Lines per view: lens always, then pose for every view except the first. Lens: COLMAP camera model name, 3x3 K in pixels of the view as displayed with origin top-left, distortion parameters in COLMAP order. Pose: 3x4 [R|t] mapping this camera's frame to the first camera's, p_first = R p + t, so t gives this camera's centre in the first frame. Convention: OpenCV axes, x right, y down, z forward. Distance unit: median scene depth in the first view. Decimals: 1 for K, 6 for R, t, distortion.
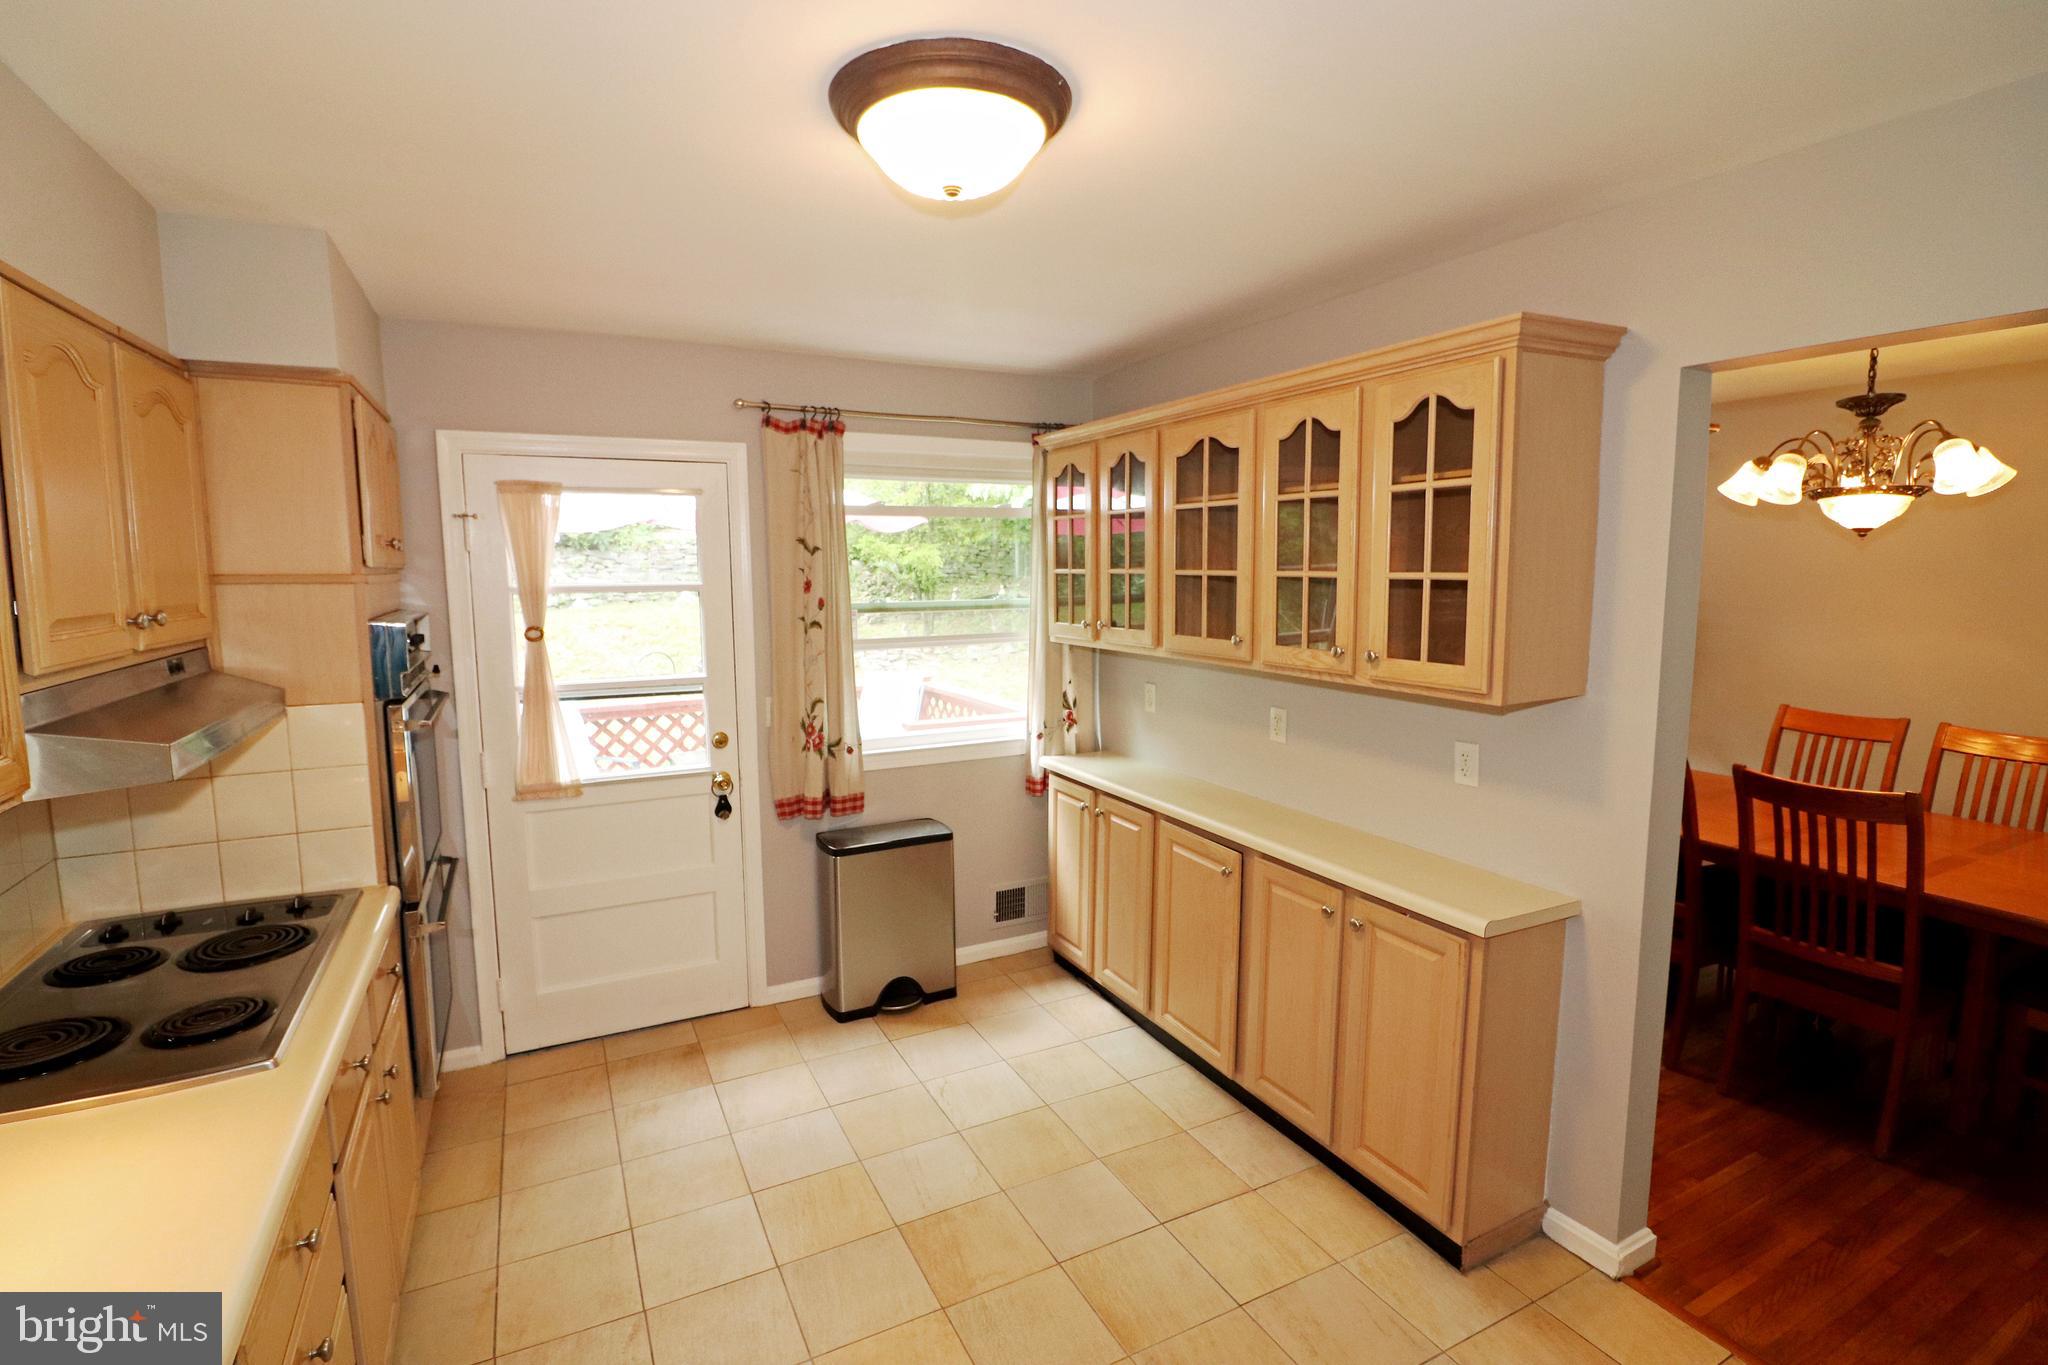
lens RADIAL K [[945.9, 0, 1016.2], [0, 945.9, 679.5], [0, 0, 1]] dist [0.001460, -0.014435]
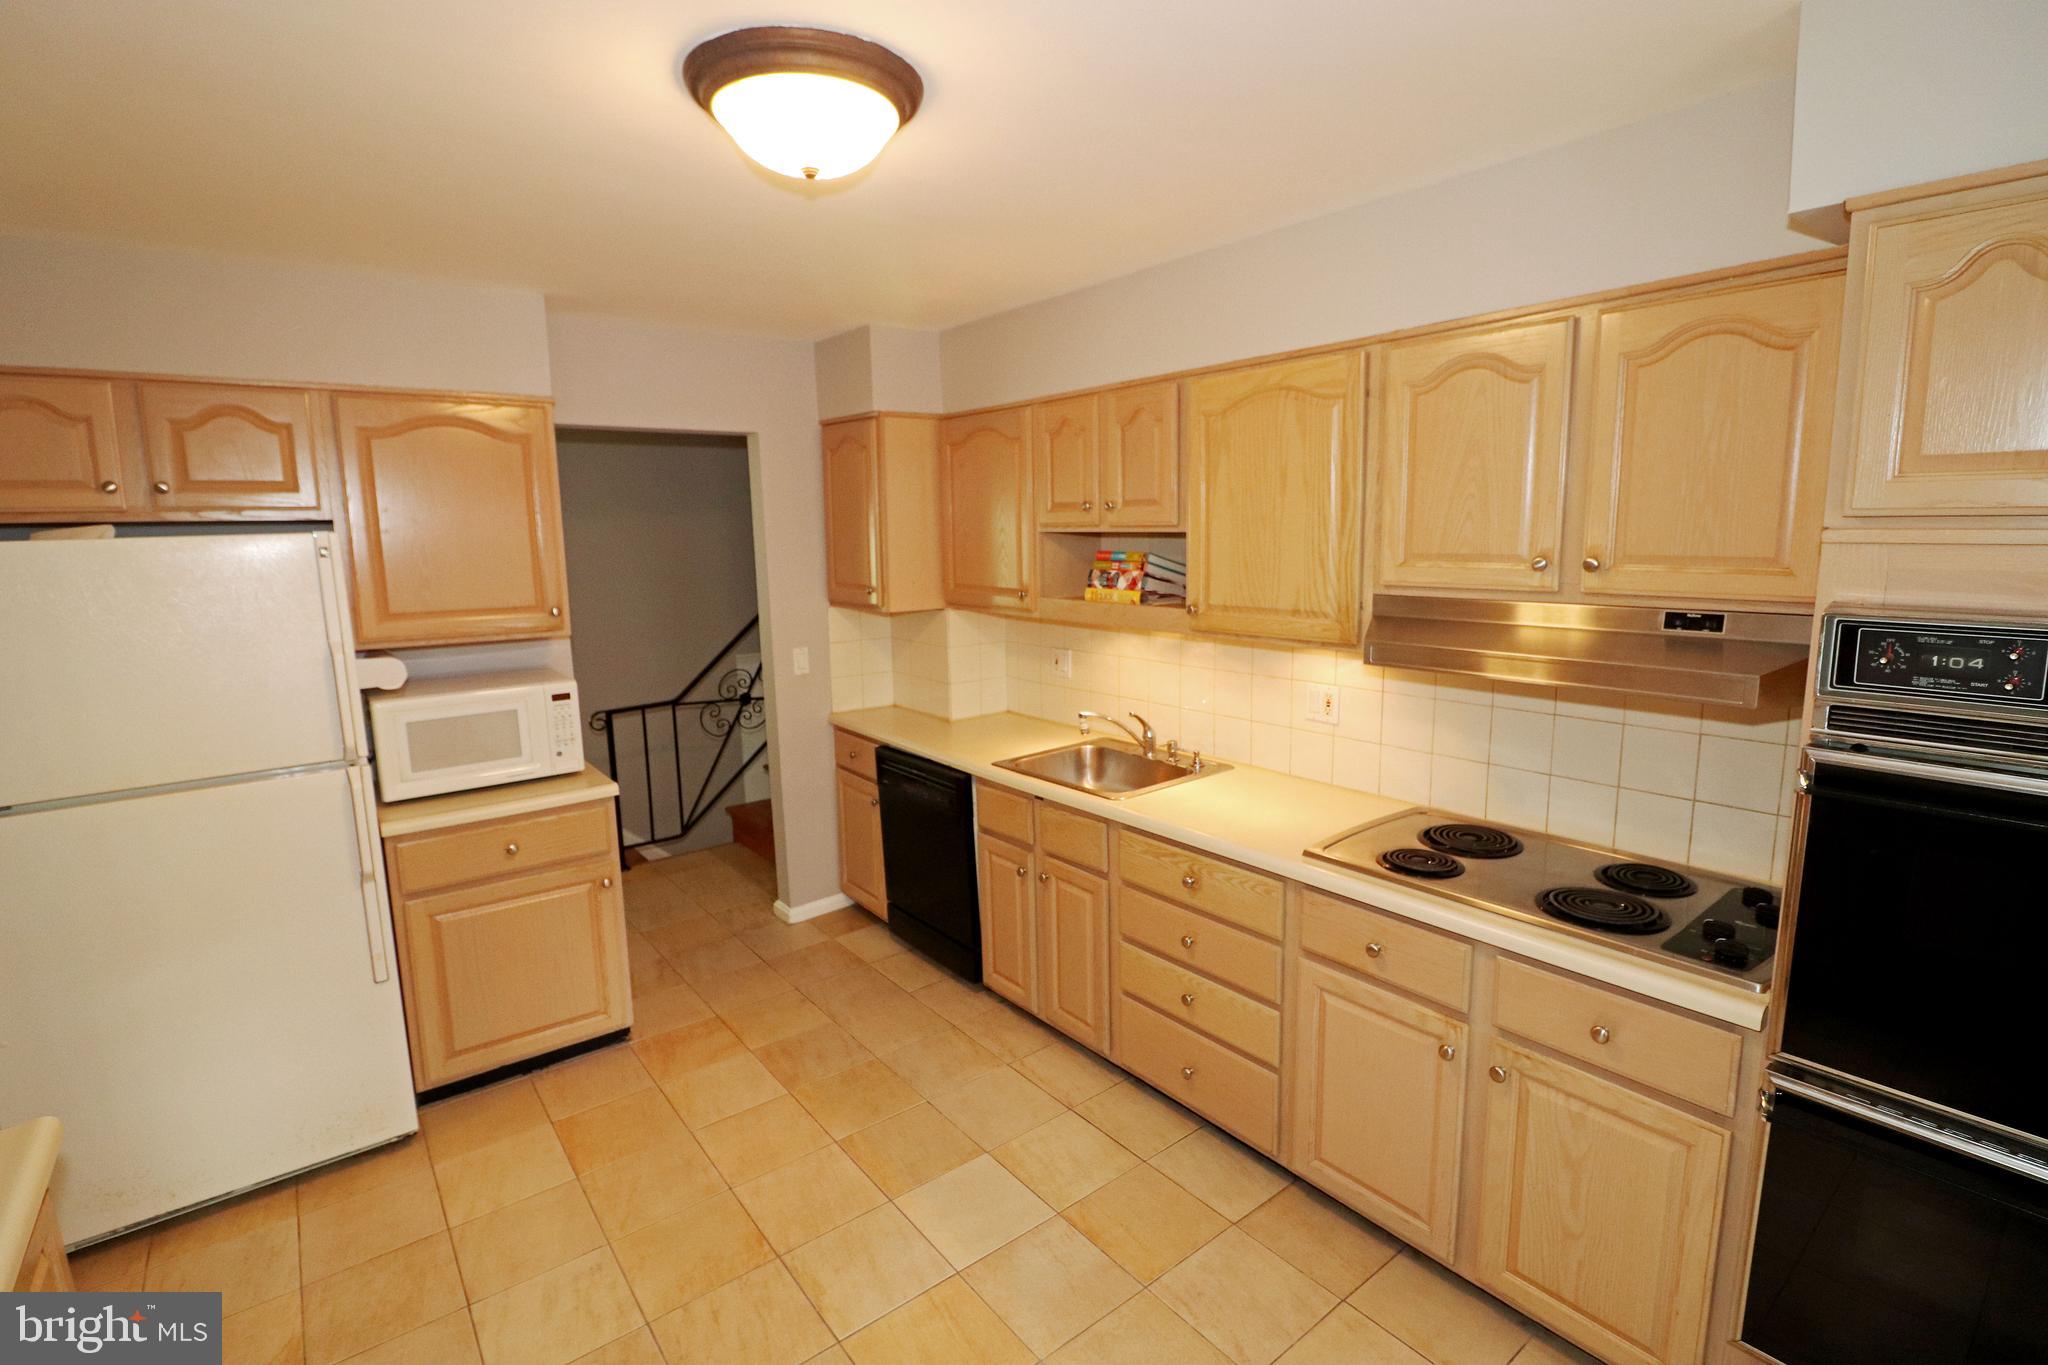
lens RADIAL K [[945.9, 0, 1016.2], [0, 945.9, 679.5], [0, 0, 1]] dist [0.001460, -0.014435]
pose [[-0.981869, 0.055682, -0.181201, -0.036948], [0.002920, 0.960214, 0.279249, -0.134395], [0.189540, 0.273656, -0.942967, 1.068662]]
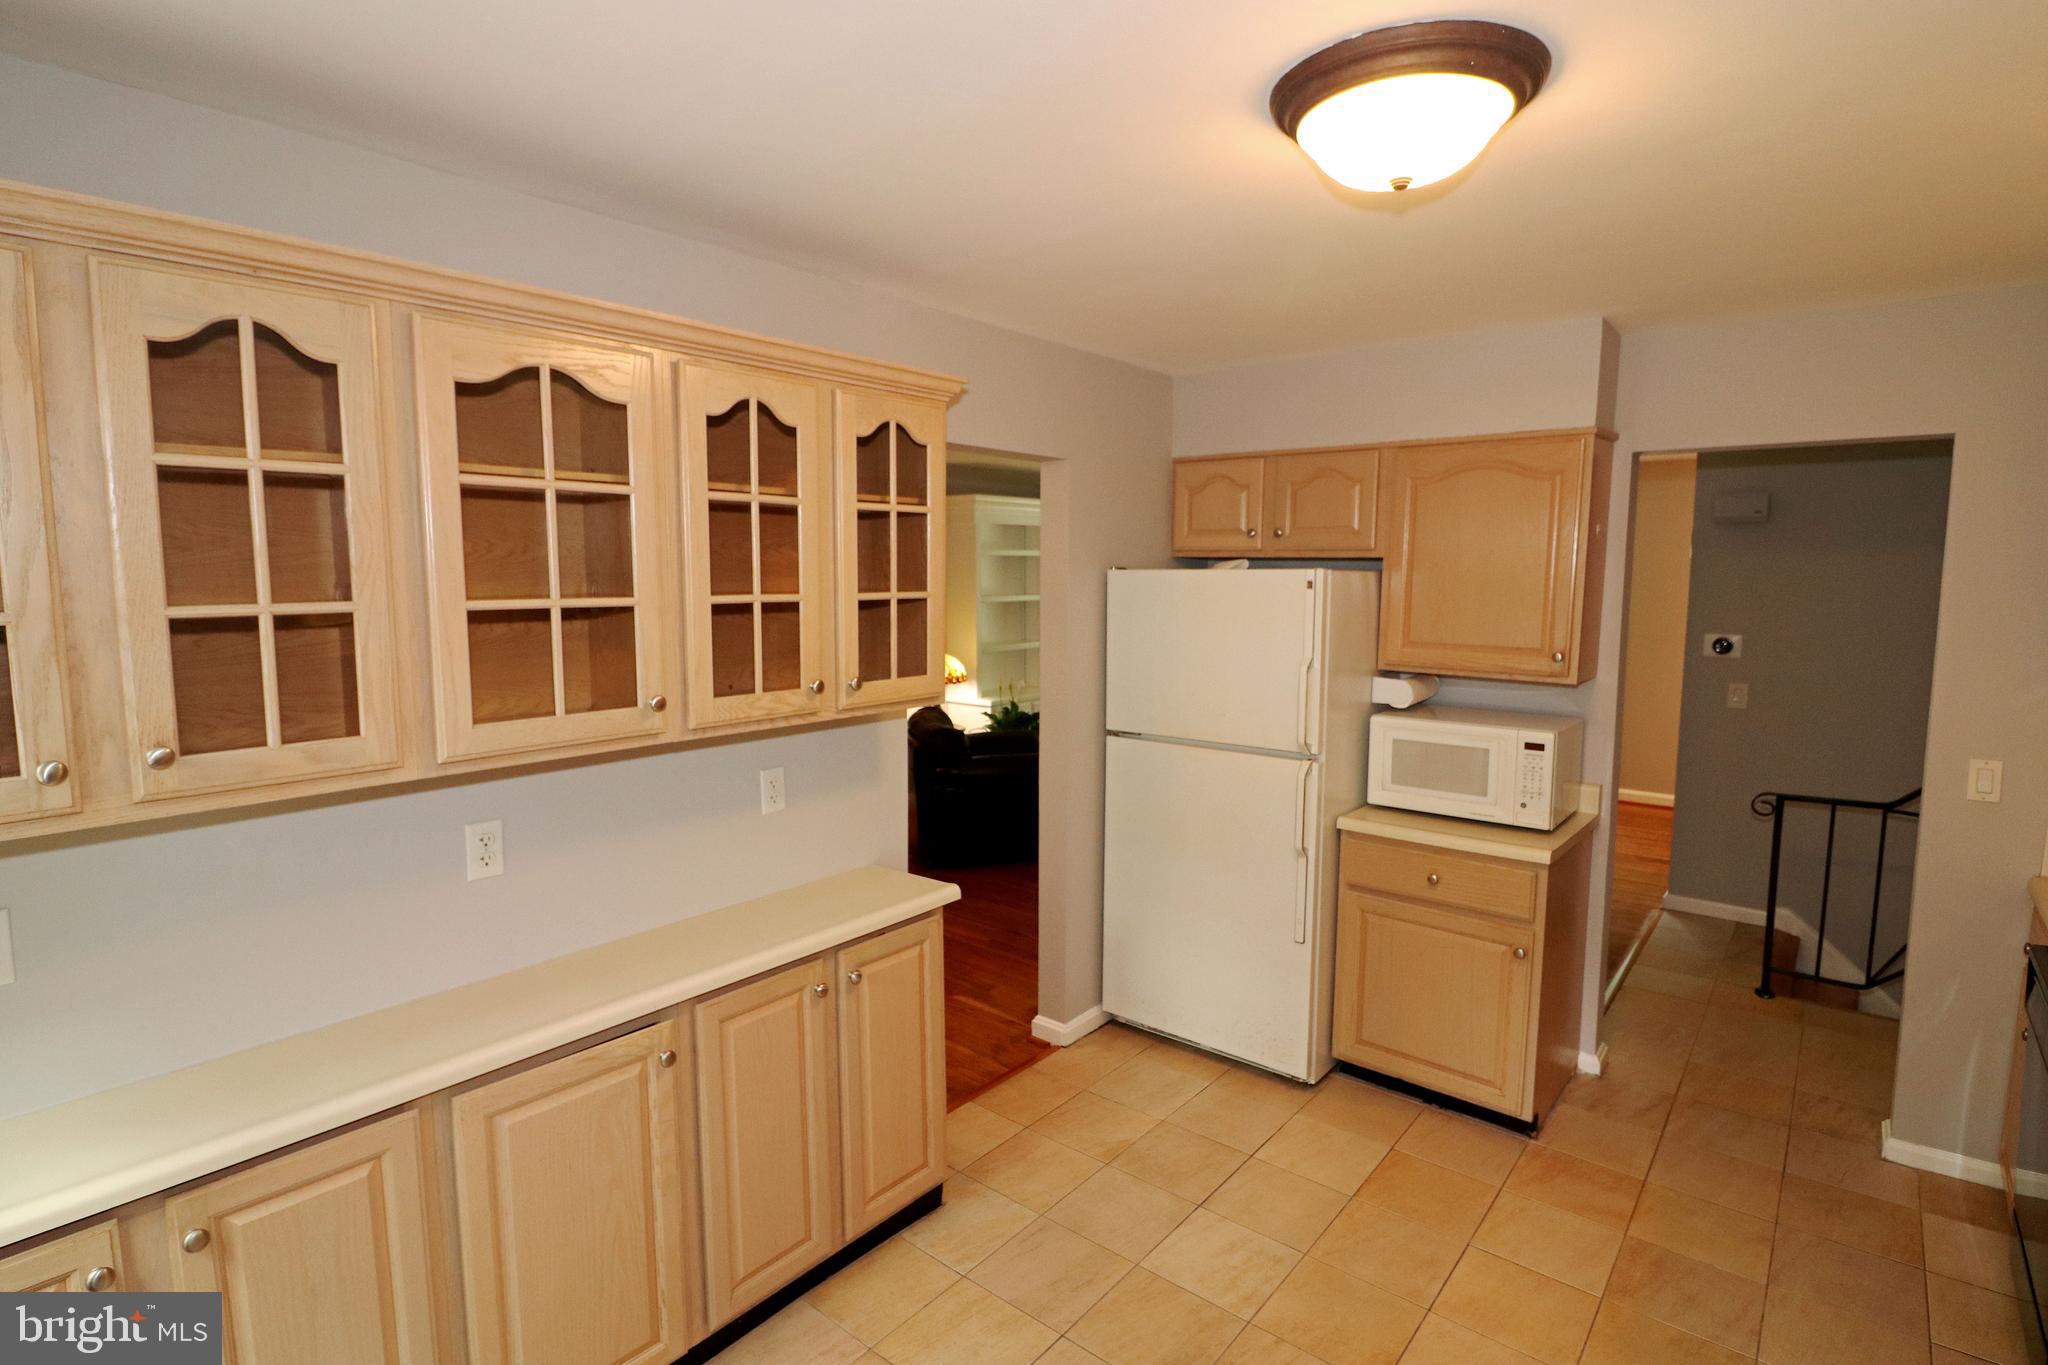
lens RADIAL K [[1009.6, 0, 1024.0], [0, 1009.6, 682.5], [0, 0, 1]] dist [-0.004184, -0.000521]
pose [[-0.390380, -0.096421, 0.915591, -0.431940], [0.114808, 0.981639, 0.152327, -0.113780], [-0.913468, 0.164582, -0.372142, 0.878877]]
